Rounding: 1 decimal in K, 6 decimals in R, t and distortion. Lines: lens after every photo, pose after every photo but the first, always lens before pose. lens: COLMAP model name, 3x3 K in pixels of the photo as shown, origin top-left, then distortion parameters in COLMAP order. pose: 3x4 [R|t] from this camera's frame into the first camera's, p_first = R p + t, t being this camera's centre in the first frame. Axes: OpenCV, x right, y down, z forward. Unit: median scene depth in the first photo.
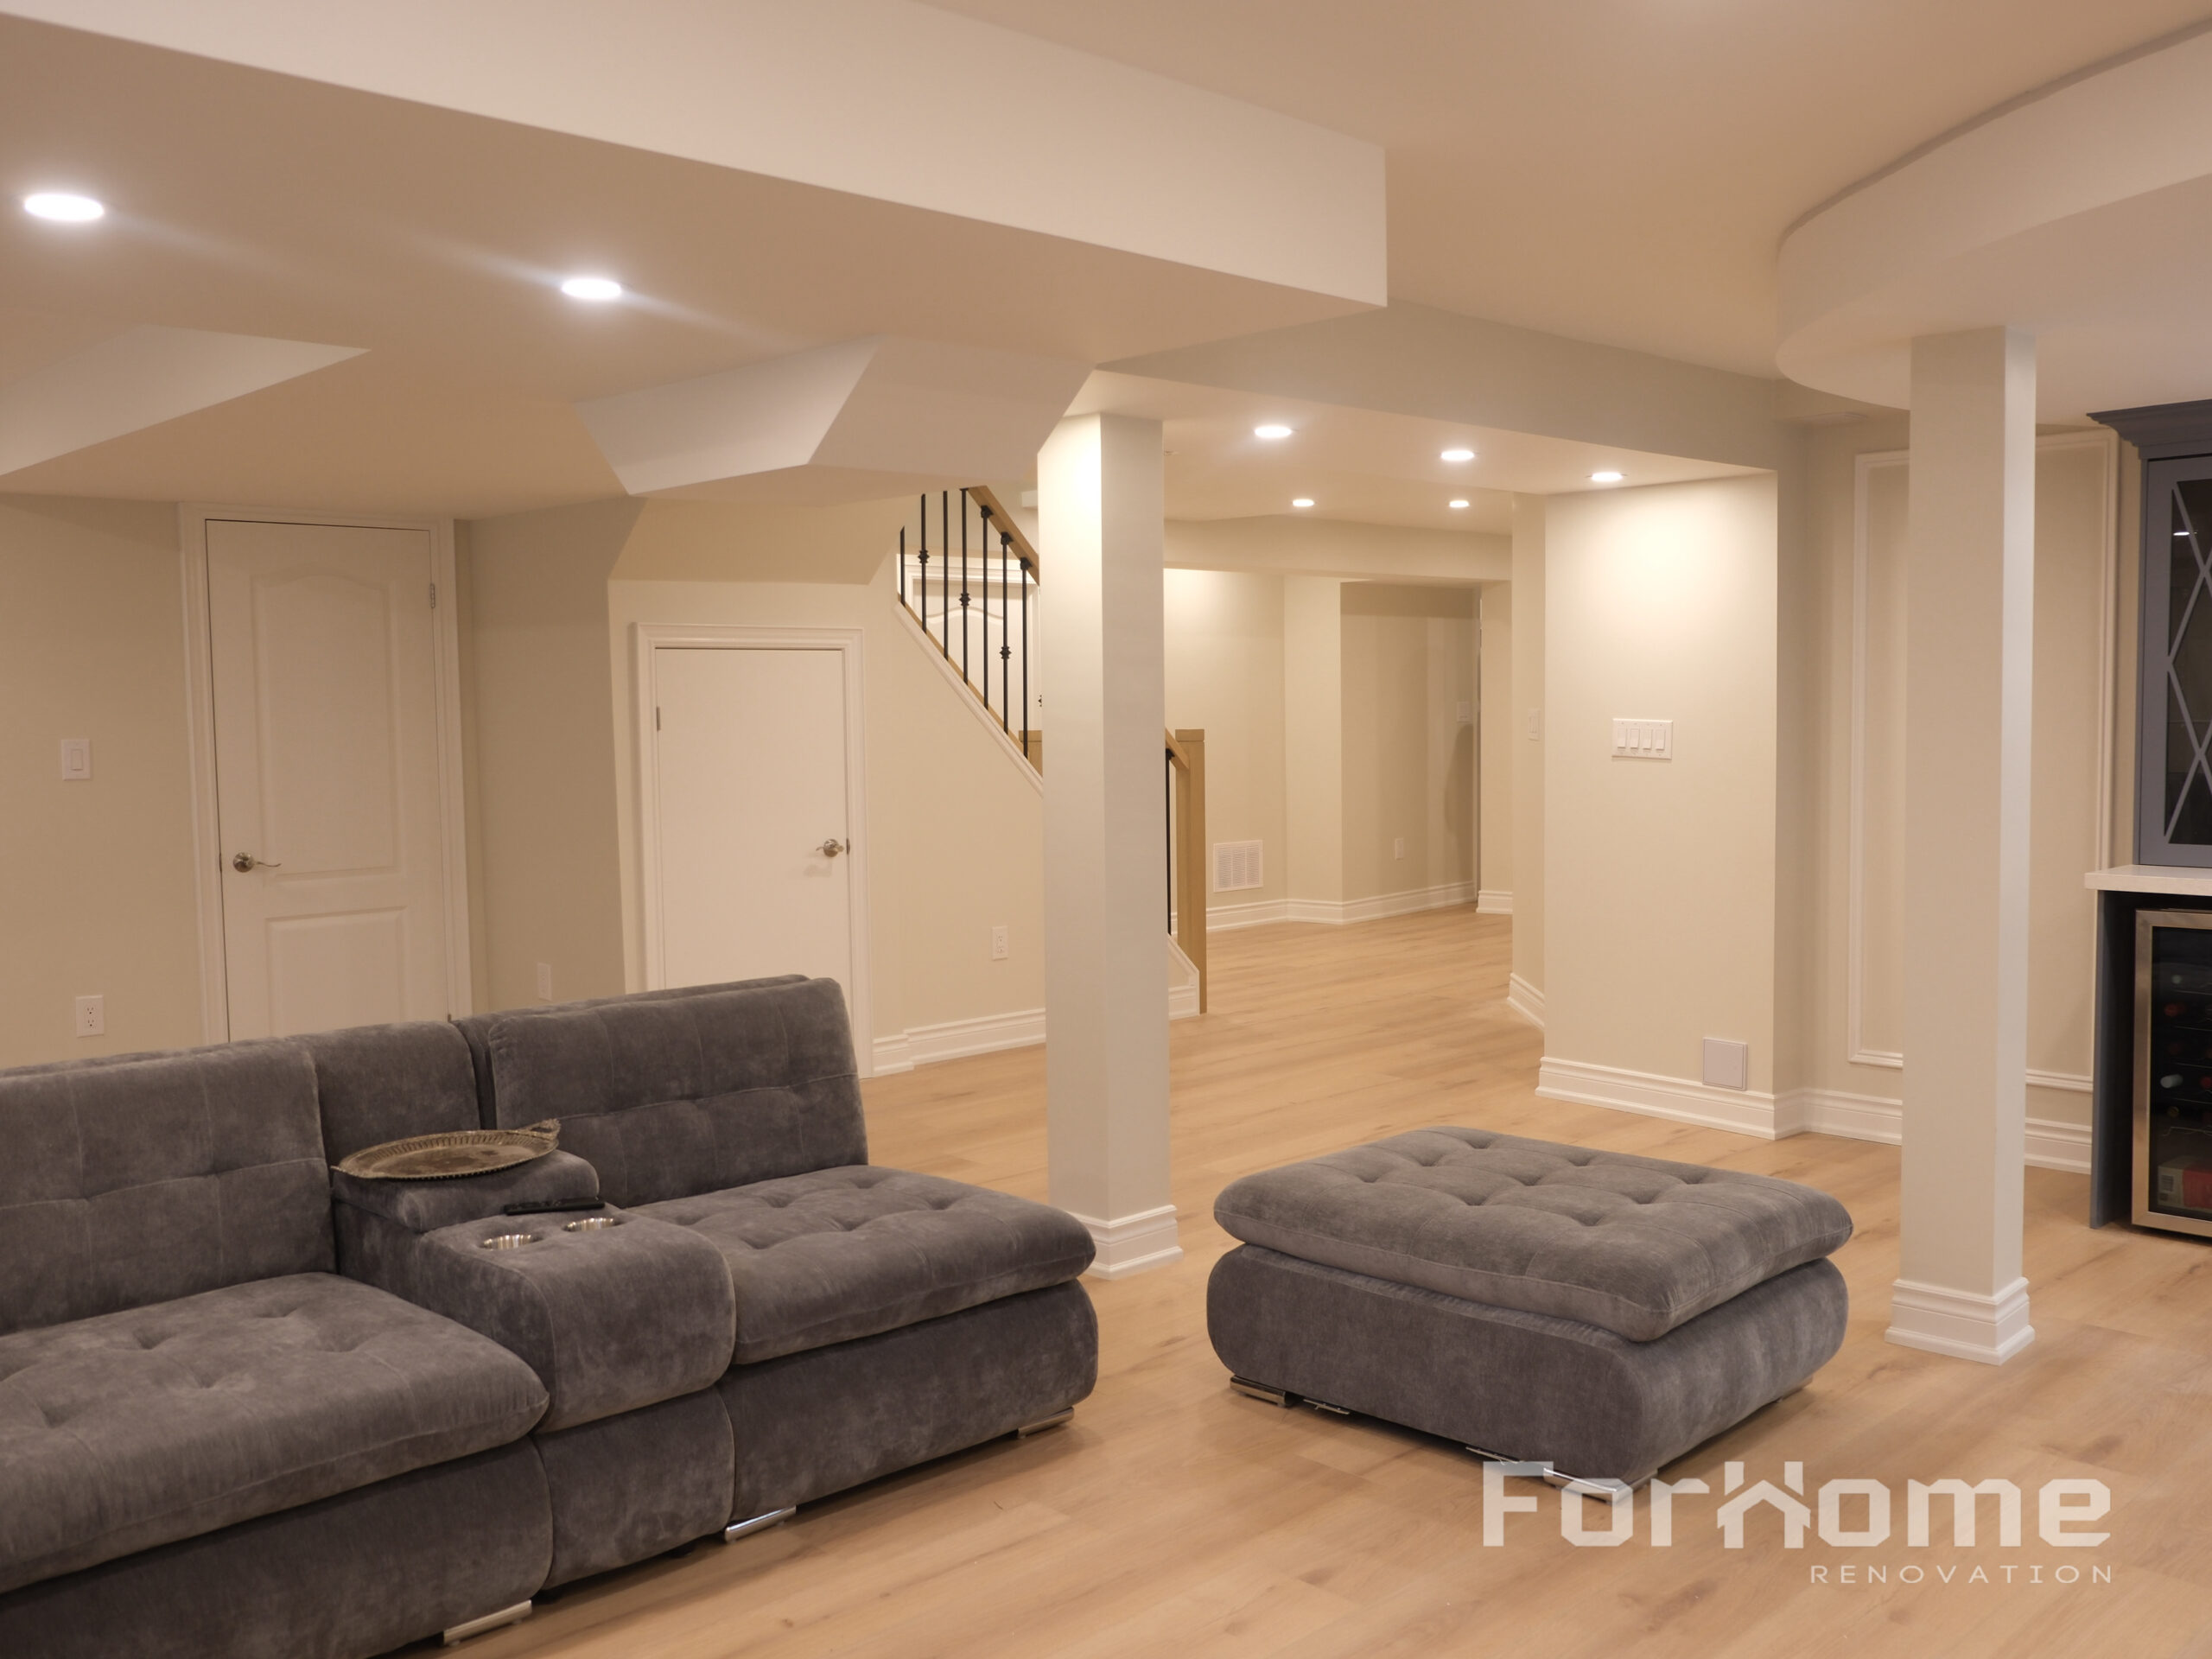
lens RADIAL K [[1974.4, 0, 1096.3], [0, 1974.4, 855.0], [0, 0, 1]] dist [0.007124, 0.003249]
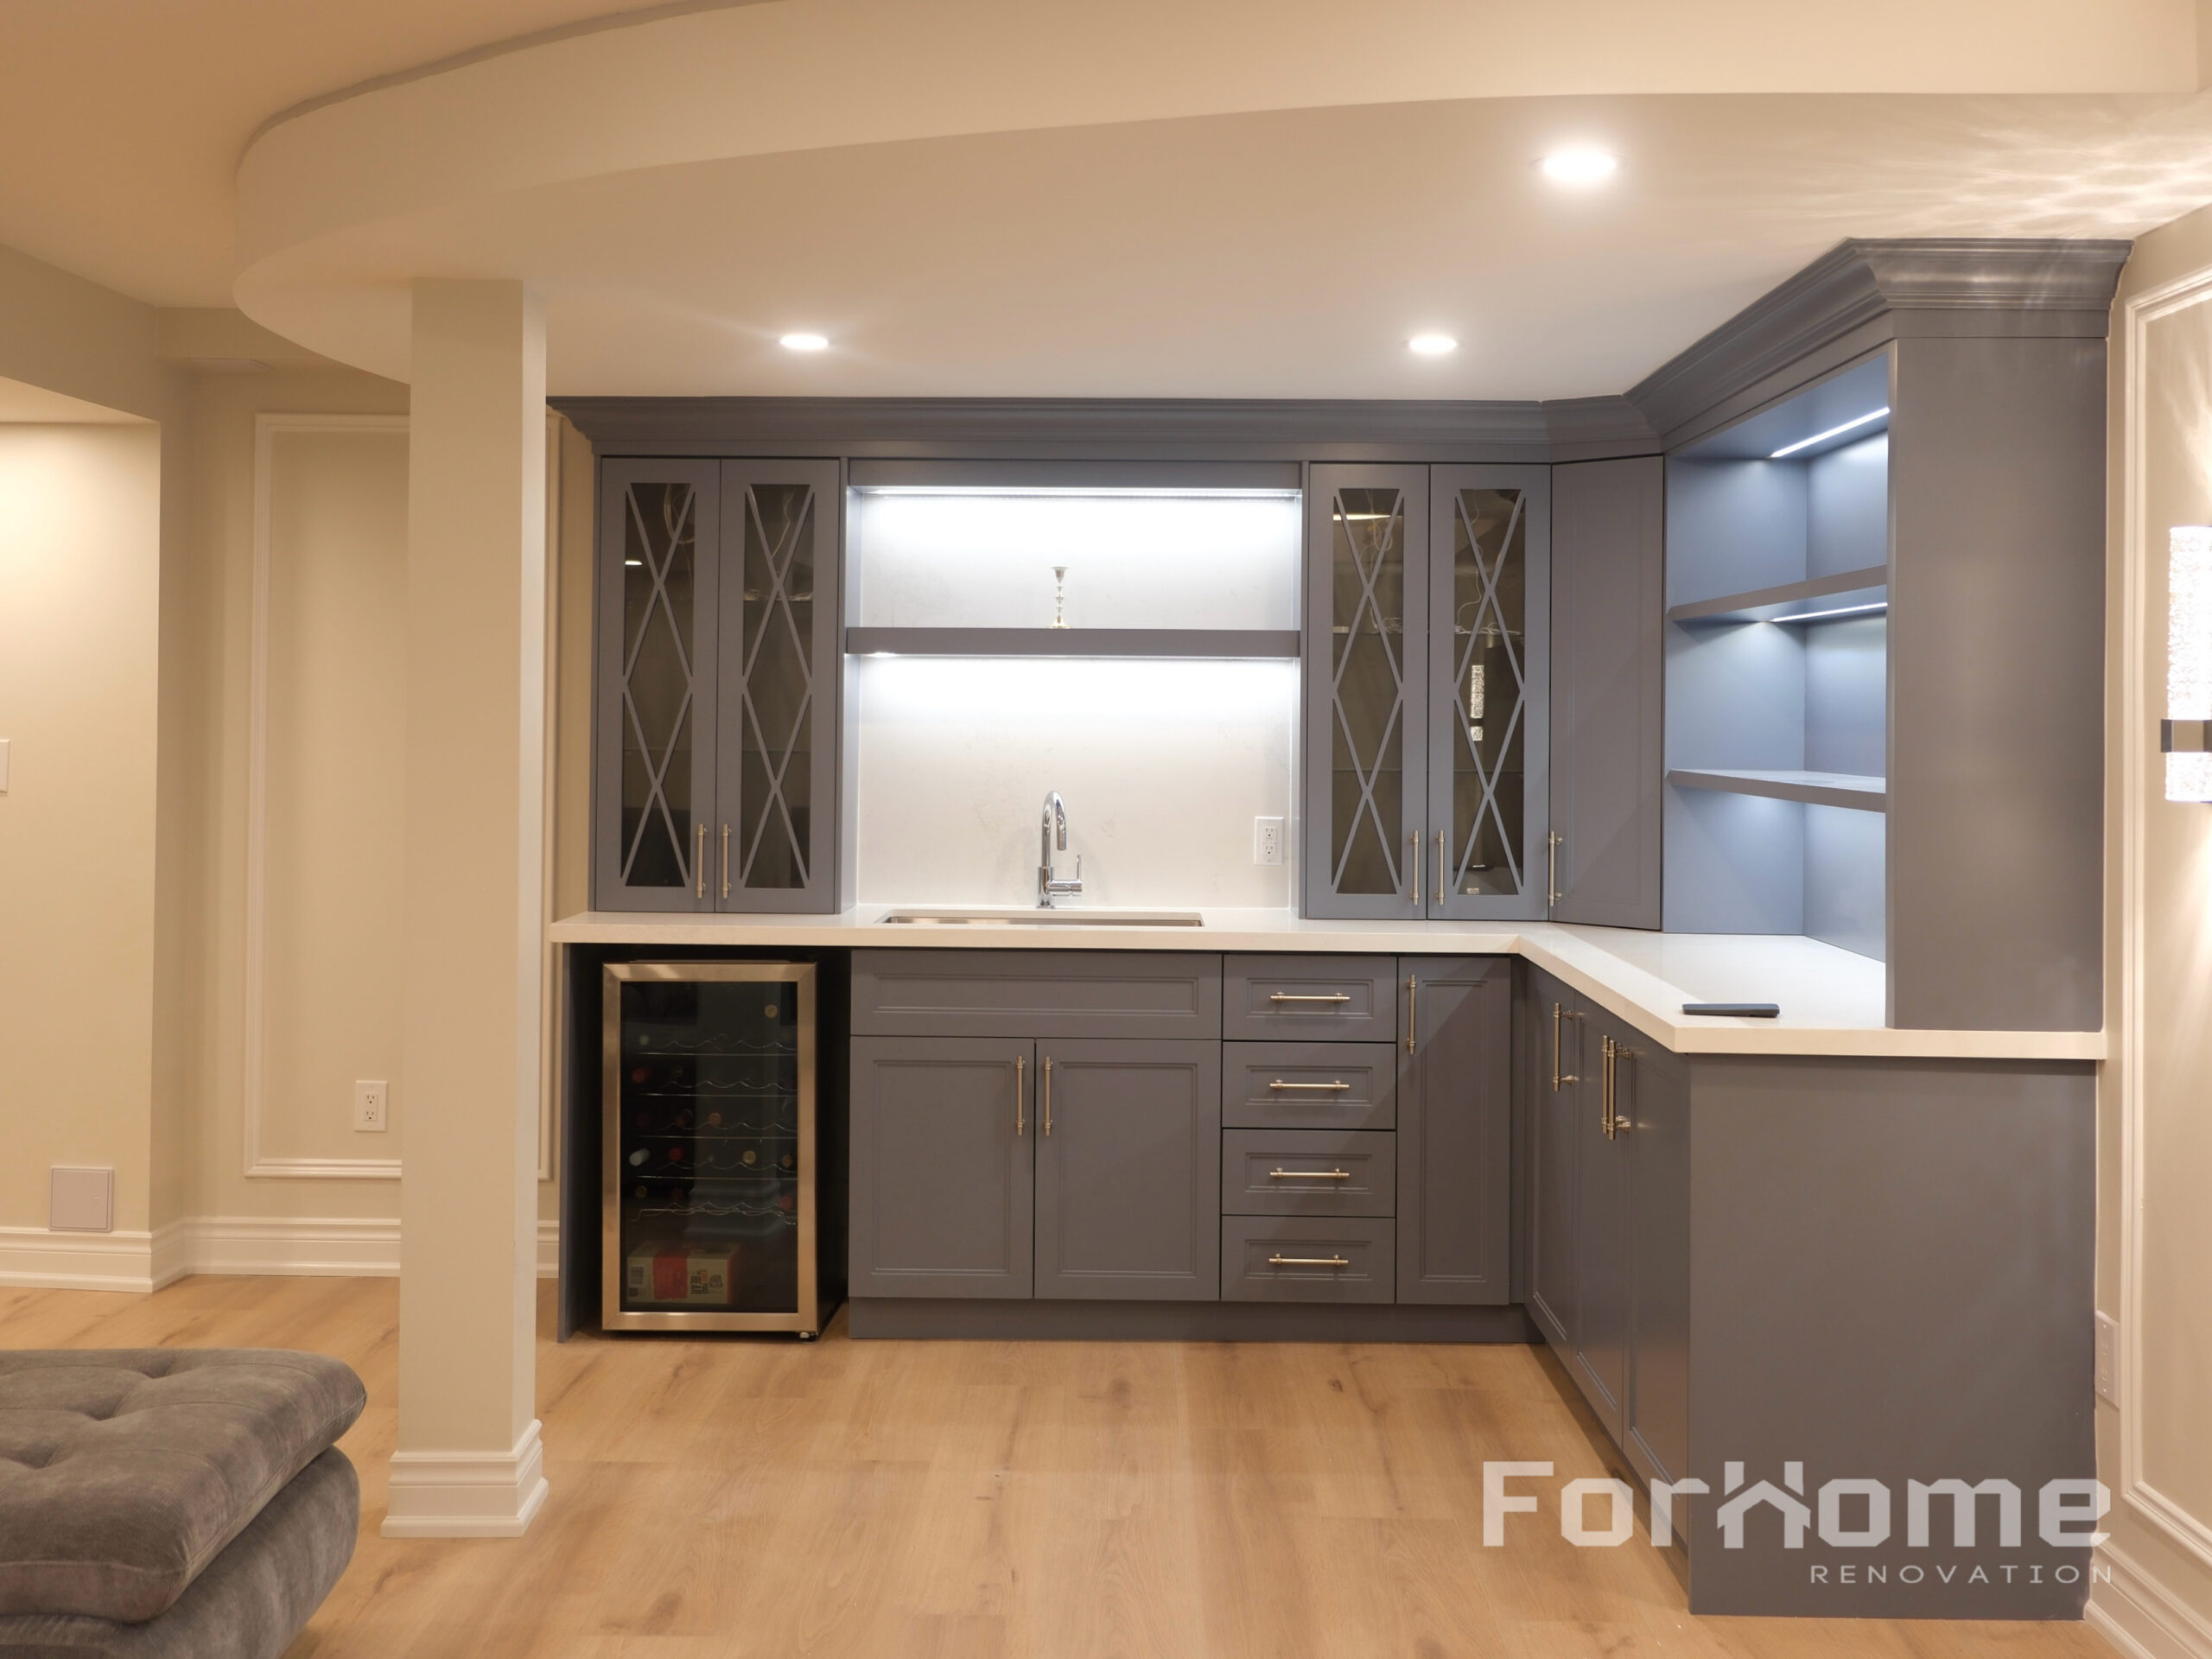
lens RADIAL K [[2386.3, 0, 1108.0], [0, 2386.3, 691.2], [0, 0, 1]] dist [0.027766, 0.000000]
pose [[0.710469, 0.027888, 0.703176, -0.073458], [0.035015, 0.996576, -0.074903, -0.006055], [-0.702857, 0.077838, 0.707060, 0.101591]]
